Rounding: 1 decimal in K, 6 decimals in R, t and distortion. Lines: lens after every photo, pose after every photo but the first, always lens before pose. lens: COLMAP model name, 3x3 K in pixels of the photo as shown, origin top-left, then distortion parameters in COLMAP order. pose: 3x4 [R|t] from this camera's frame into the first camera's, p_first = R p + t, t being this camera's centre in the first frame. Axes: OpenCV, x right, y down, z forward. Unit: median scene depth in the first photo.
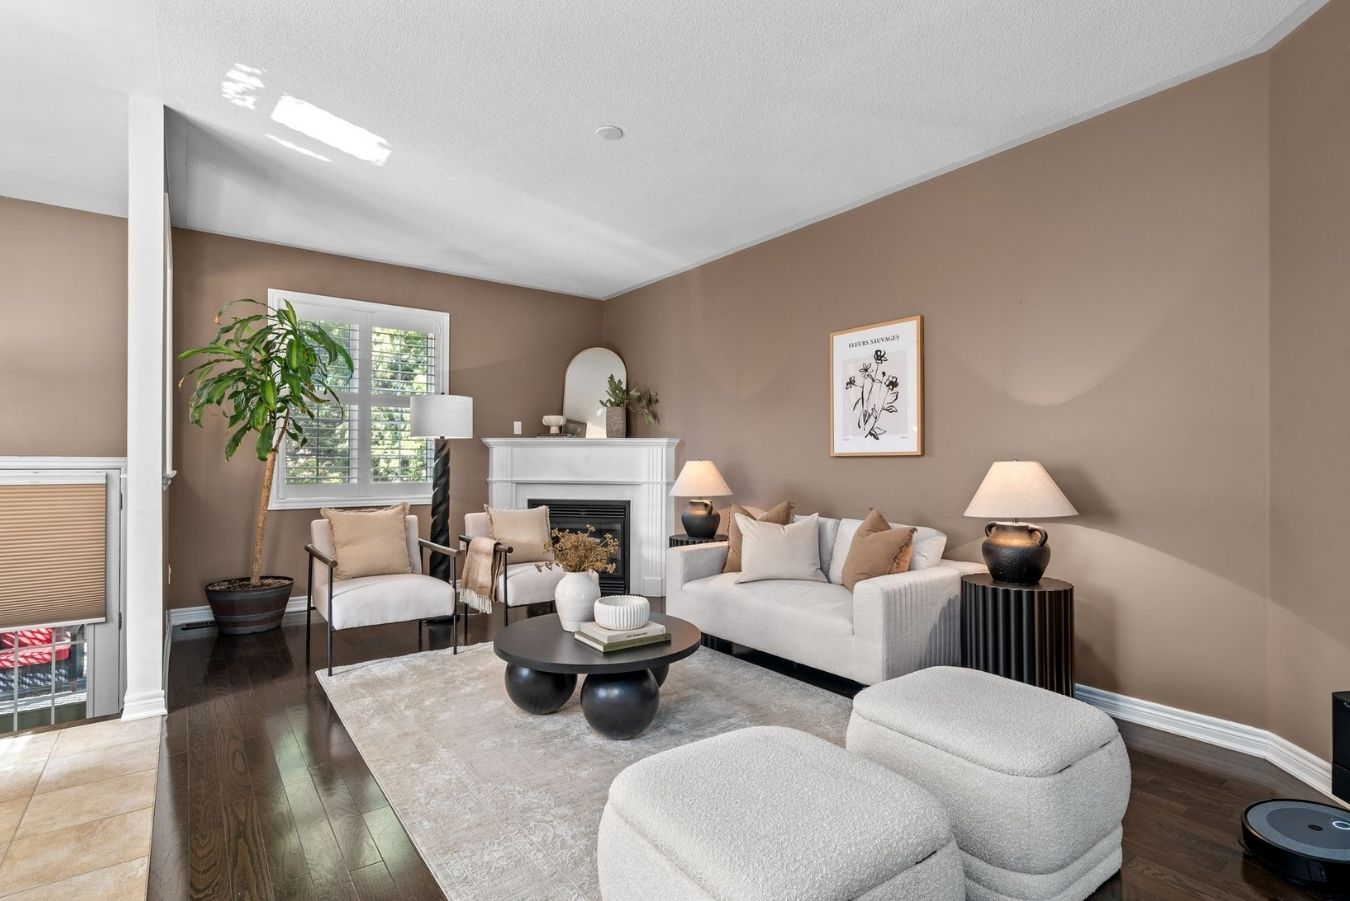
lens RADIAL K [[666.3, 0, 669.8], [0, 666.3, 455.3], [0, 0, 1]] dist [0.005289, -0.001242]
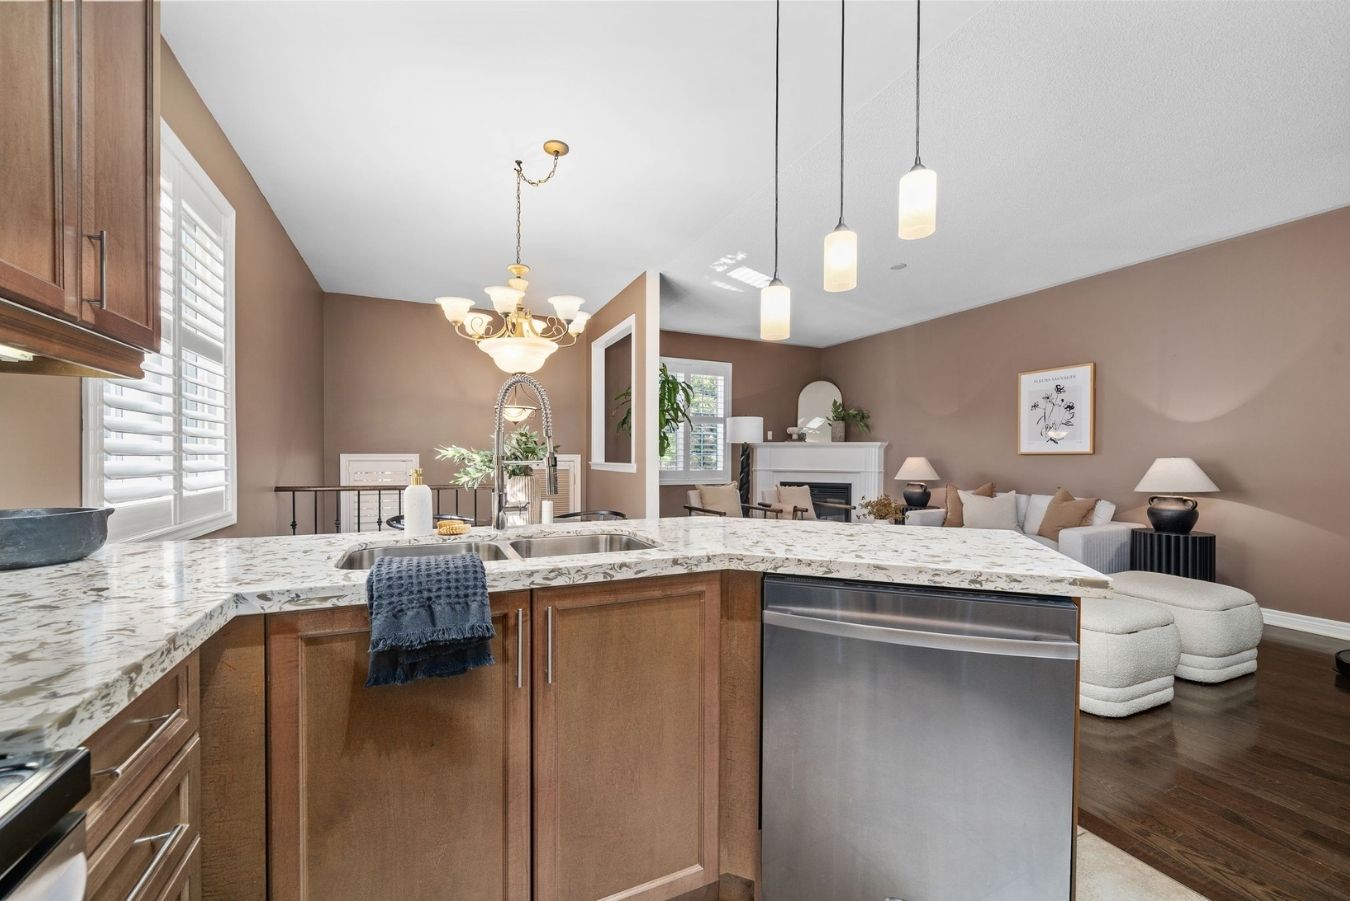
lens RADIAL K [[535.0, 0, 669.6], [0, 535.0, 460.7], [0, 0, 1]] dist [-0.003774, -0.000106]
pose [[0.977596, 0.003343, -0.210463, -0.298555], [-0.000416, 0.999903, 0.013951, -0.000552], [0.210489, -0.013551, 0.977502, -0.383973]]
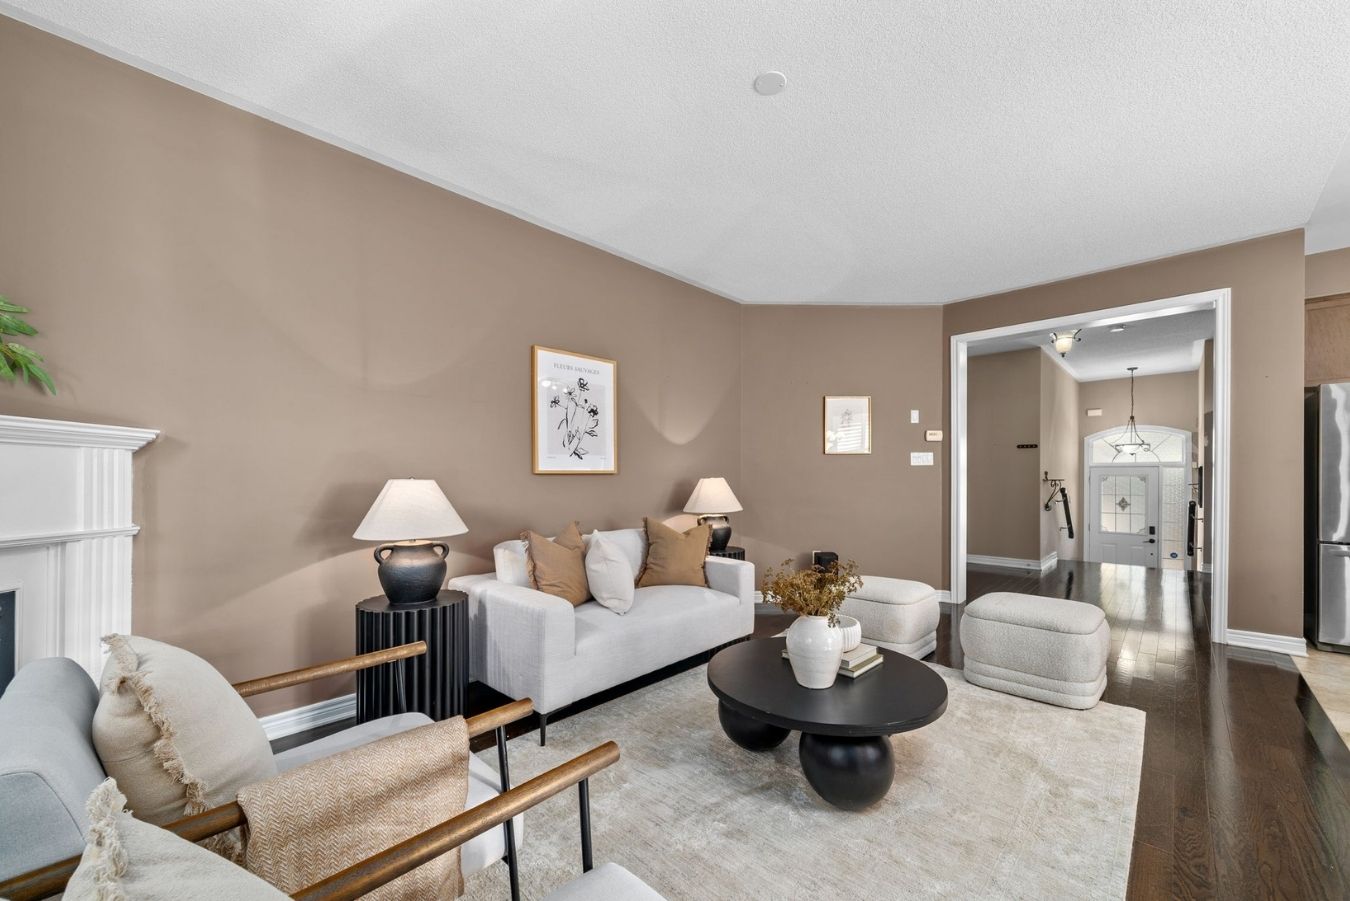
lens RADIAL K [[522.4, 0, 693.8], [0, 522.4, 482.2], [0, 0, 1]] dist [0.000886, -0.000112]
pose [[-0.191468, -0.009941, 0.981449, -0.576113], [-0.004404, 0.999947, 0.009269, 0.005981], [-0.981489, -0.002547, -0.191501, 0.978627]]
